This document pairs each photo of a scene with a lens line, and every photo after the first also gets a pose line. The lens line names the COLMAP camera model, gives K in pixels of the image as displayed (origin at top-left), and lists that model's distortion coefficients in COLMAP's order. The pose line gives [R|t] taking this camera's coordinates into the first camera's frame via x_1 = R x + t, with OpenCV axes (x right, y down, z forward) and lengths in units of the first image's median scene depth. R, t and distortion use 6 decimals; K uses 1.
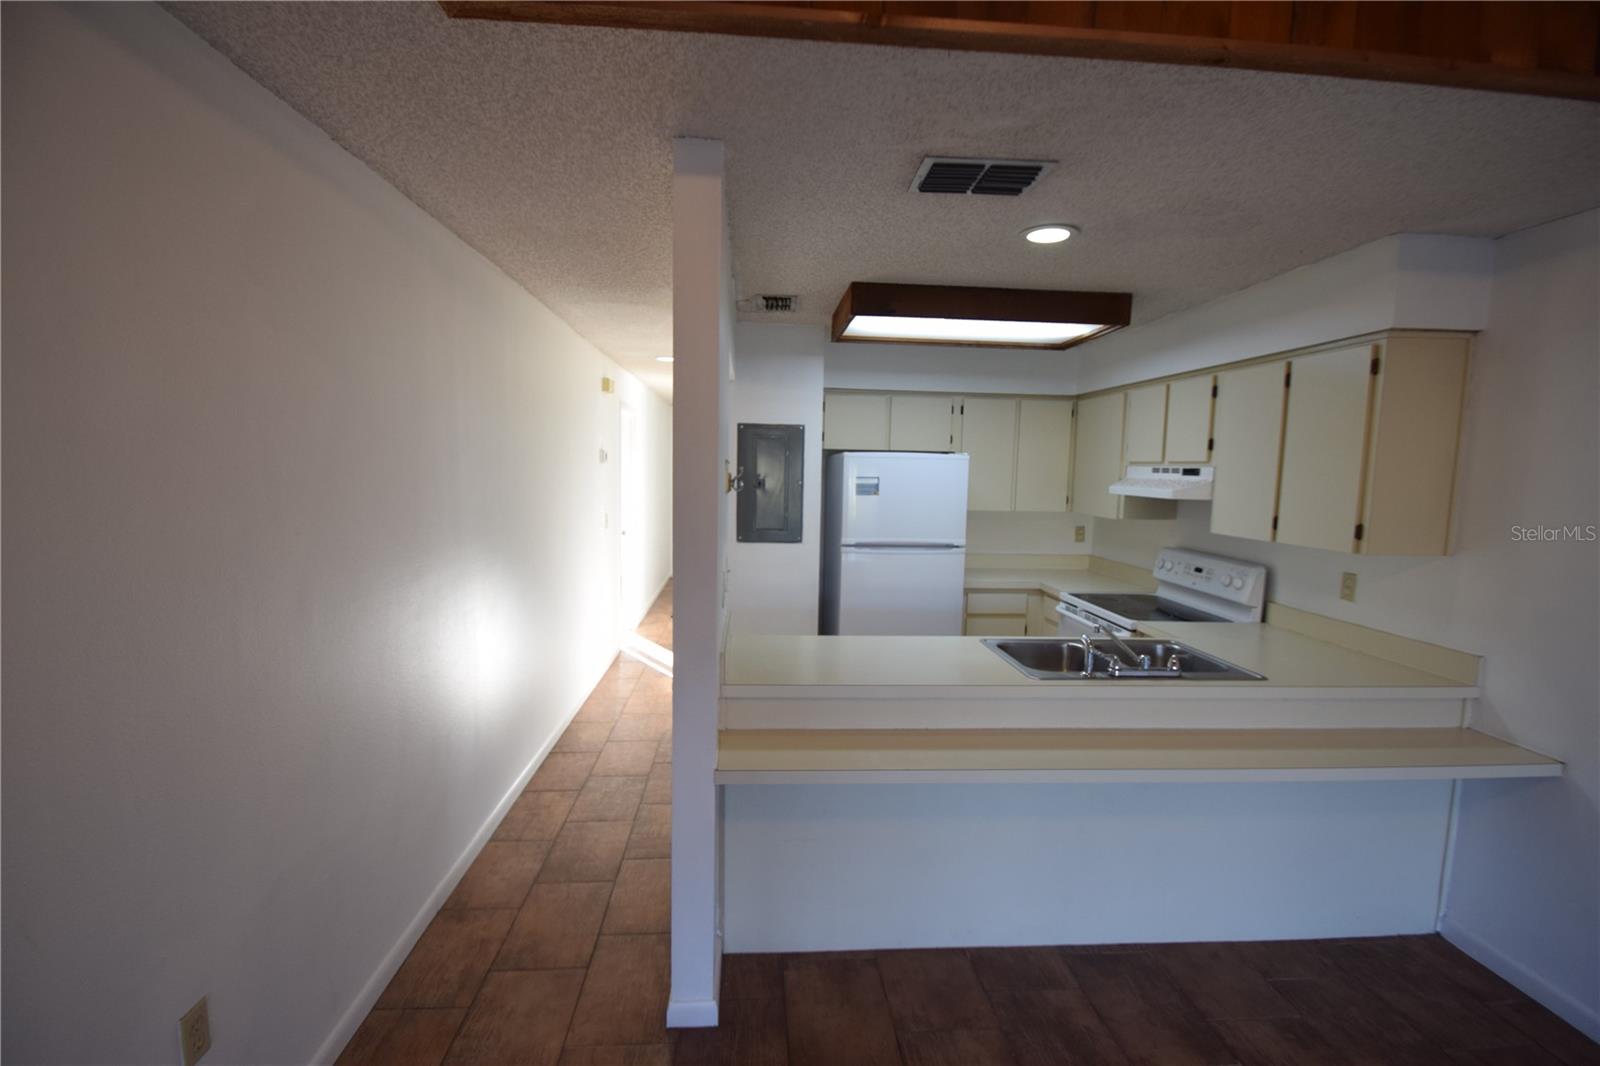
lens RADIAL K [[709.3, 0, 808.2], [0, 709.3, 538.7], [0, 0, 1]] dist [0.001225, -0.009096]
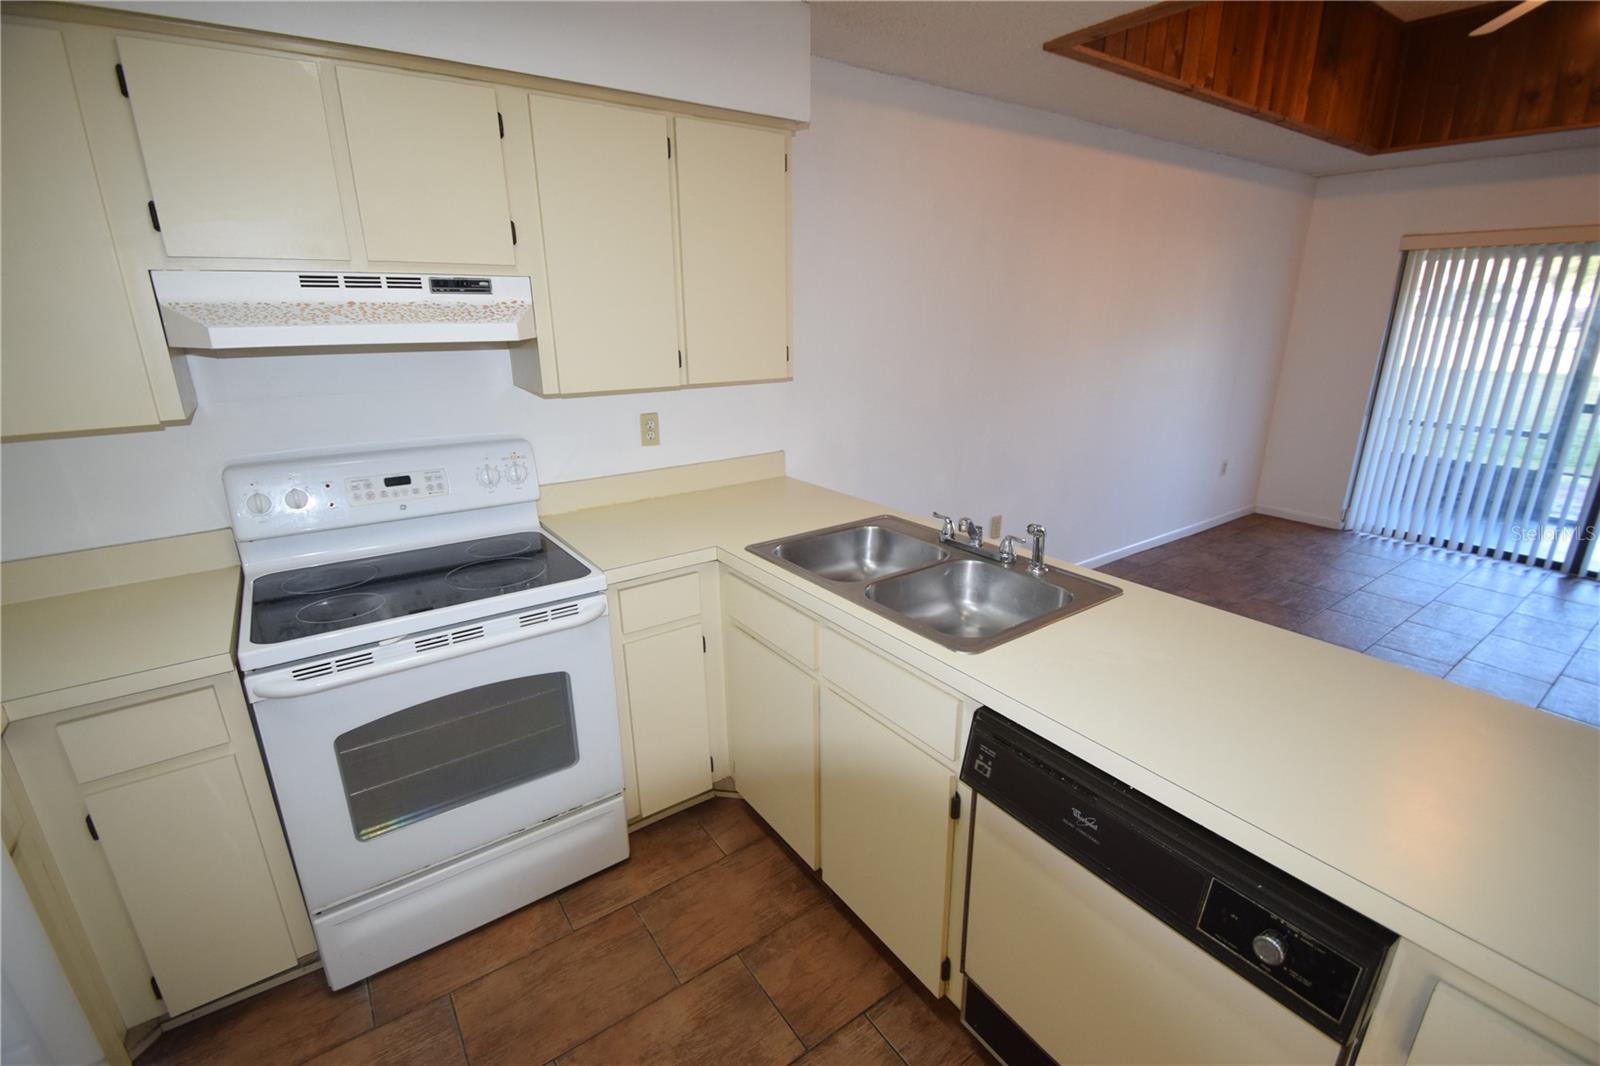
lens RADIAL K [[709.3, 0, 808.2], [0, 709.3, 538.7], [0, 0, 1]] dist [0.001225, -0.009096]
pose [[-0.529326, -0.283107, 0.799791, -0.049646], [0.072411, 0.924169, 0.375058, -0.099687], [-0.845323, 0.256441, -0.468686, 1.081879]]
